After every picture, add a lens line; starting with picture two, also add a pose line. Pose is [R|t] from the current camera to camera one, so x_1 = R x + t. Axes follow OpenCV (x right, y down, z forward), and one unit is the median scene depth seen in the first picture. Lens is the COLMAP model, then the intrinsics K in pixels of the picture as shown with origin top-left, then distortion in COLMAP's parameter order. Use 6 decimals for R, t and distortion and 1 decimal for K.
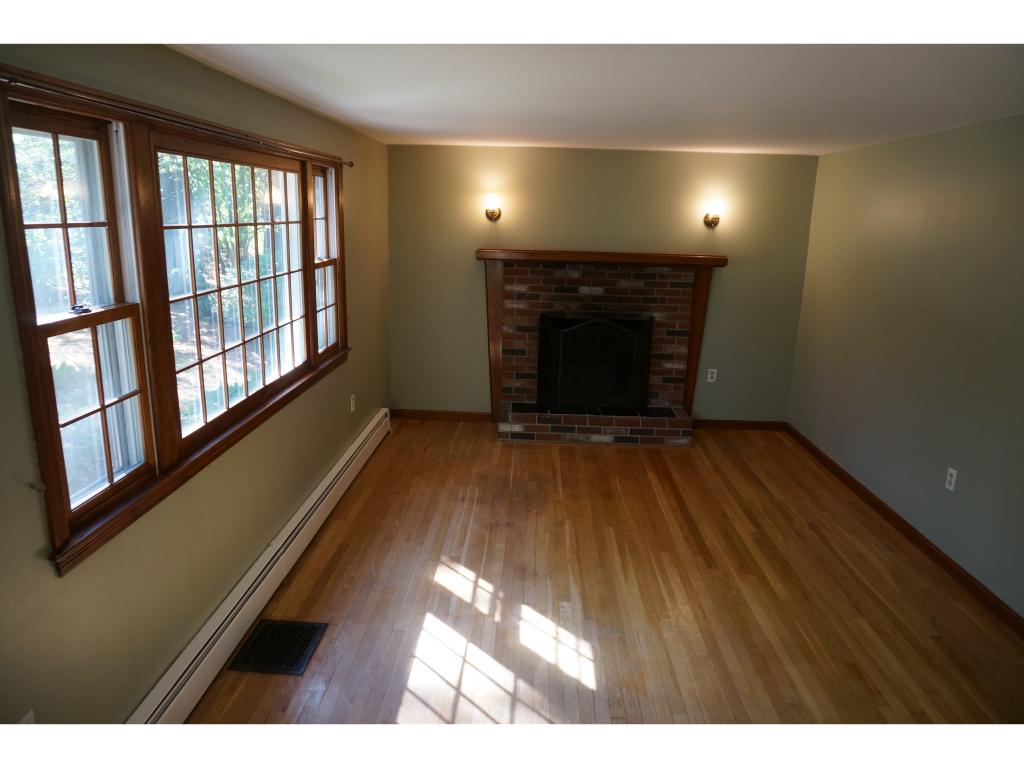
lens RADIAL K [[684.8, 0, 509.2], [0, 684.8, 387.6], [0, 0, 1]] dist [-0.061489, 0.051348]
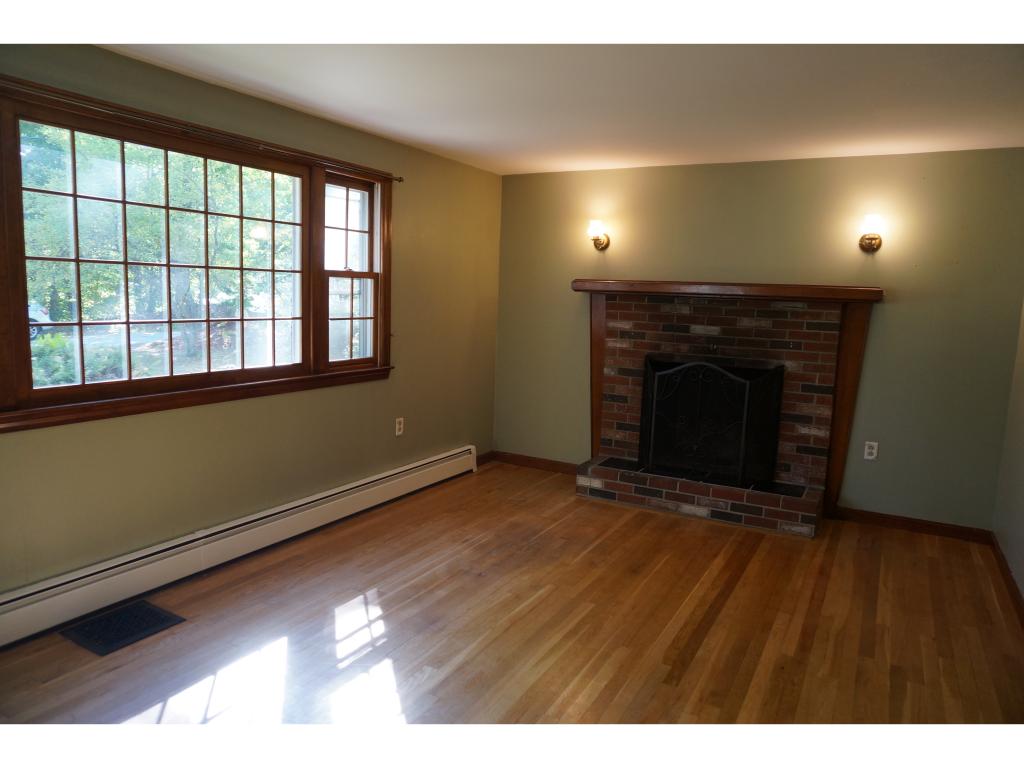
lens RADIAL K [[684.8, 0, 509.2], [0, 684.8, 387.6], [0, 0, 1]] dist [-0.061489, 0.051348]
pose [[0.889192, 0.070285, -0.452103, 0.293307], [-0.124557, 0.987995, -0.091381, 0.032520], [0.440253, 0.137568, 0.887272, 0.176652]]
